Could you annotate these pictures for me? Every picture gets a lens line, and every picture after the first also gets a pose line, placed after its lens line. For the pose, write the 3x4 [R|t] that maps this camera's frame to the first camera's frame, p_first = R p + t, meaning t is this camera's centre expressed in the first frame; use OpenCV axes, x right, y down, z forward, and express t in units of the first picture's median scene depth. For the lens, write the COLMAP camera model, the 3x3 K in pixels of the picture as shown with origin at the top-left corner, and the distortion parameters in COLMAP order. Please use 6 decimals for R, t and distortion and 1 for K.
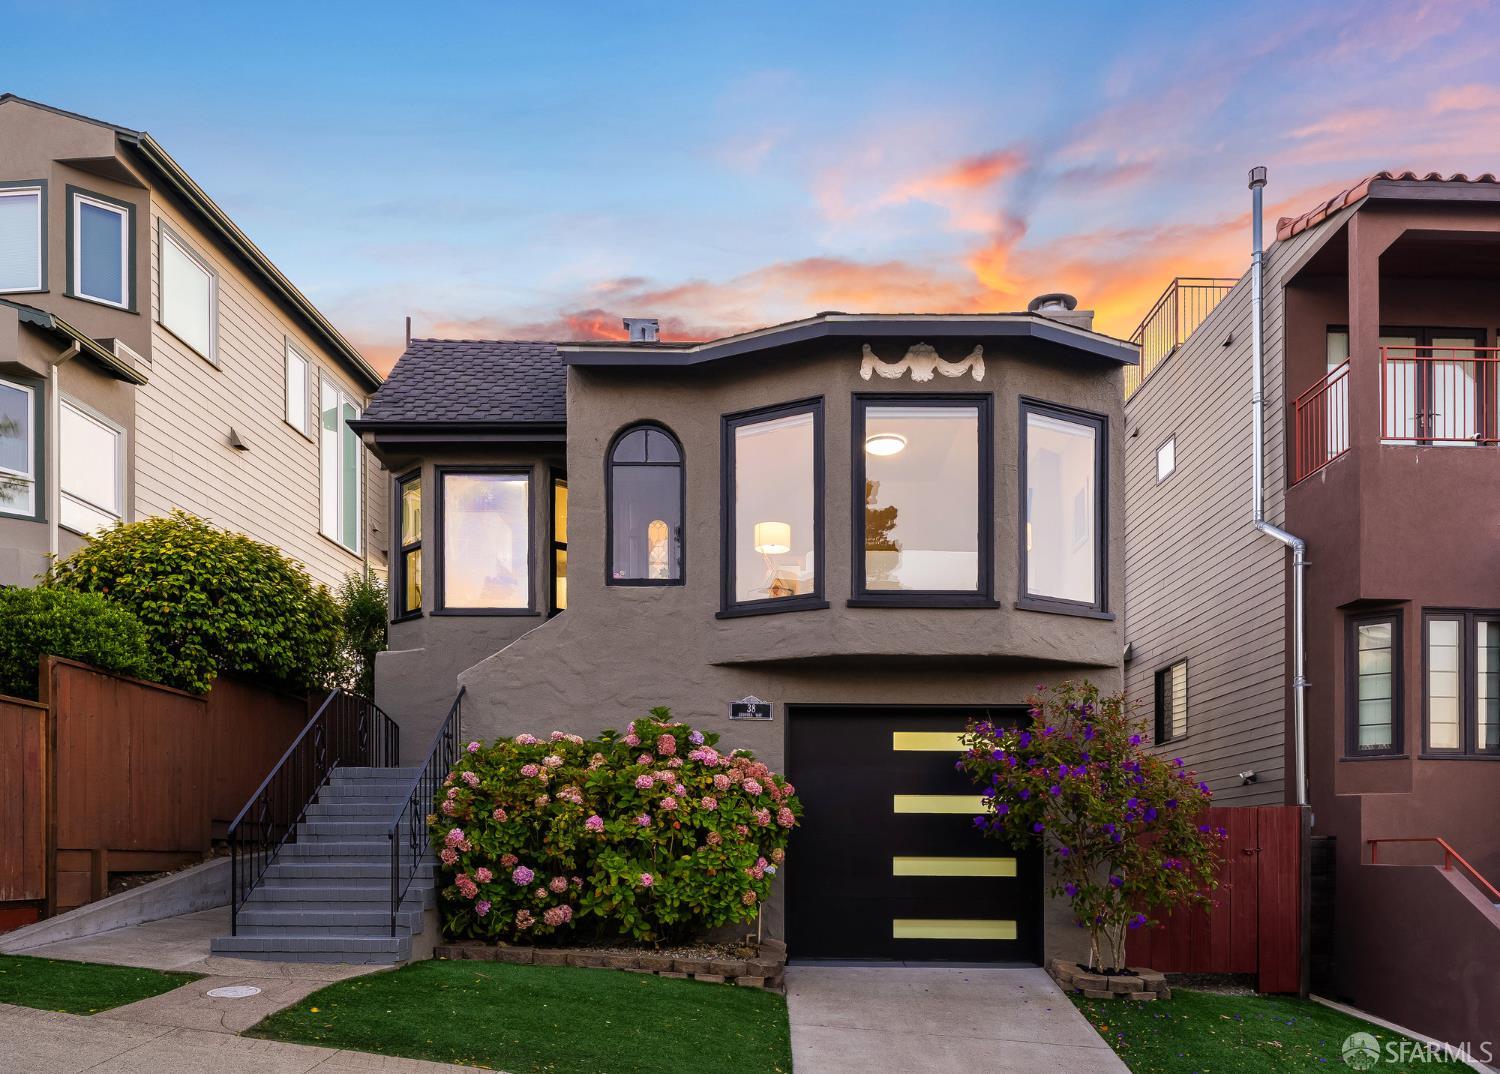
lens RADIAL K [[1078.9, 0, 750.0], [0, 1078.9, 537.0], [0, 0, 1]] dist [0.000087, 0.000897]
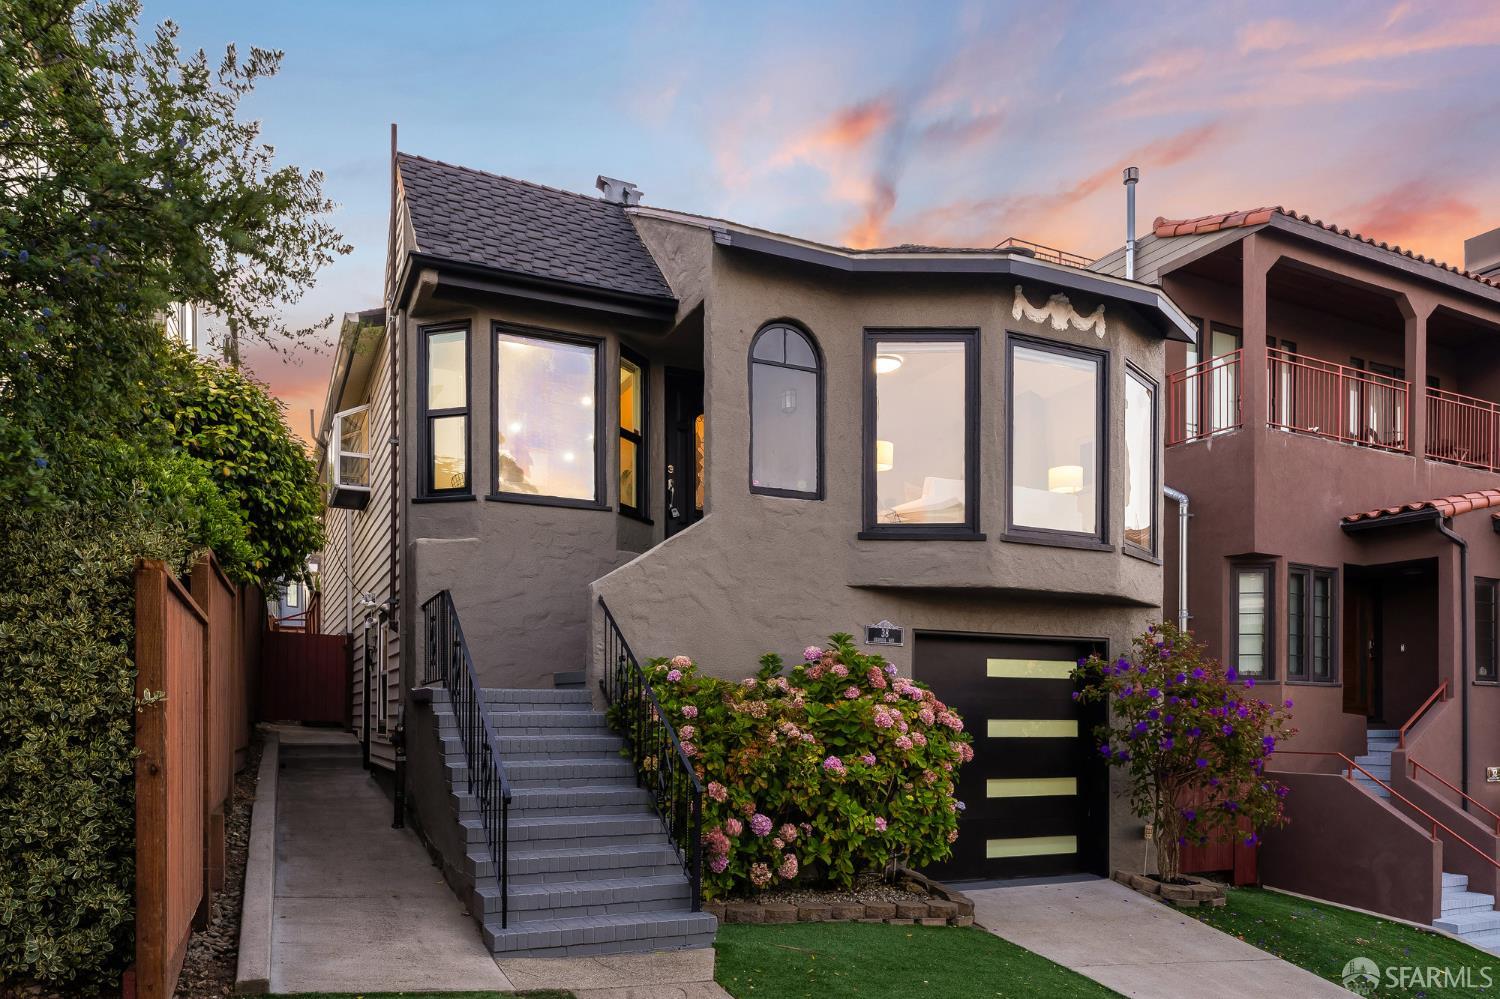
lens RADIAL K [[1047.6, 0, 756.1], [0, 1047.6, 431.0], [0, 0, 1]] dist [-0.000137, 0.000846]
pose [[0.894066, 0.115250, 0.432854, -0.533575], [-0.128091, 0.991762, 0.000511, -0.008995], [-0.429230, -0.055902, 0.901464, 0.199997]]
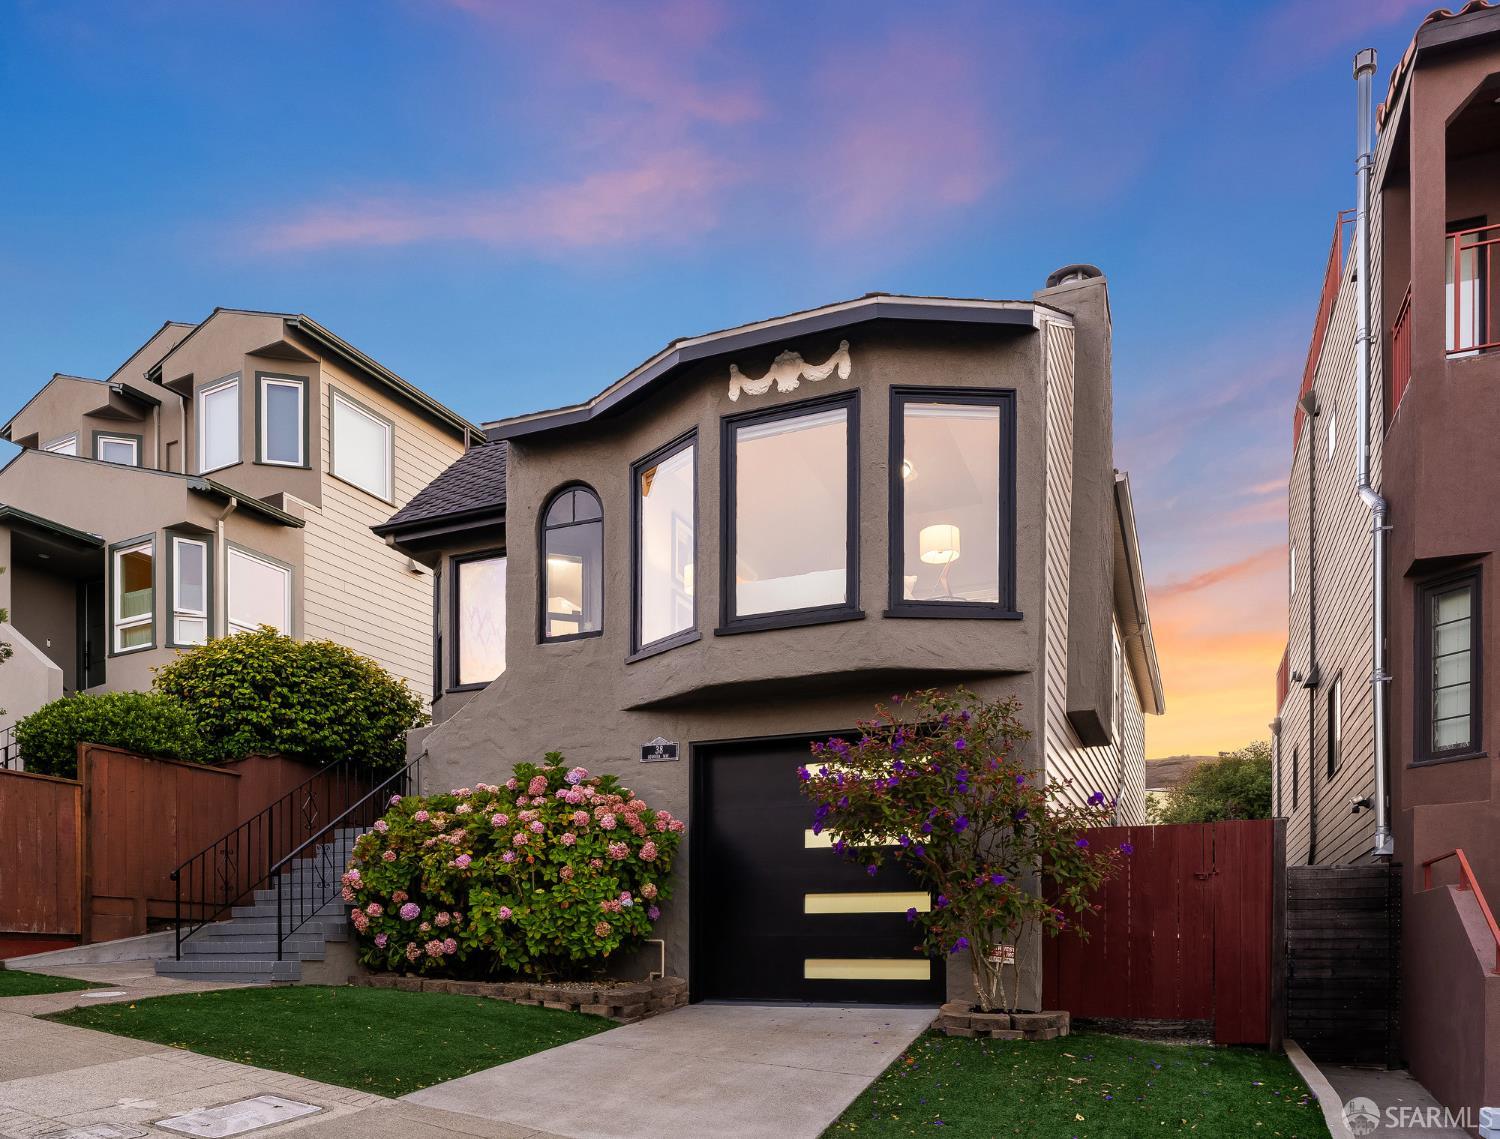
lens RADIAL K [[1115.5, 0, 755.4], [0, 1115.5, 647.3], [0, 0, 1]] dist [-0.003198, 0.003643]
pose [[0.922439, -0.108855, -0.370481, 0.470945], [0.110711, 0.993719, -0.016323, 0.090817], [0.369931, -0.025959, 0.928697, 0.079327]]
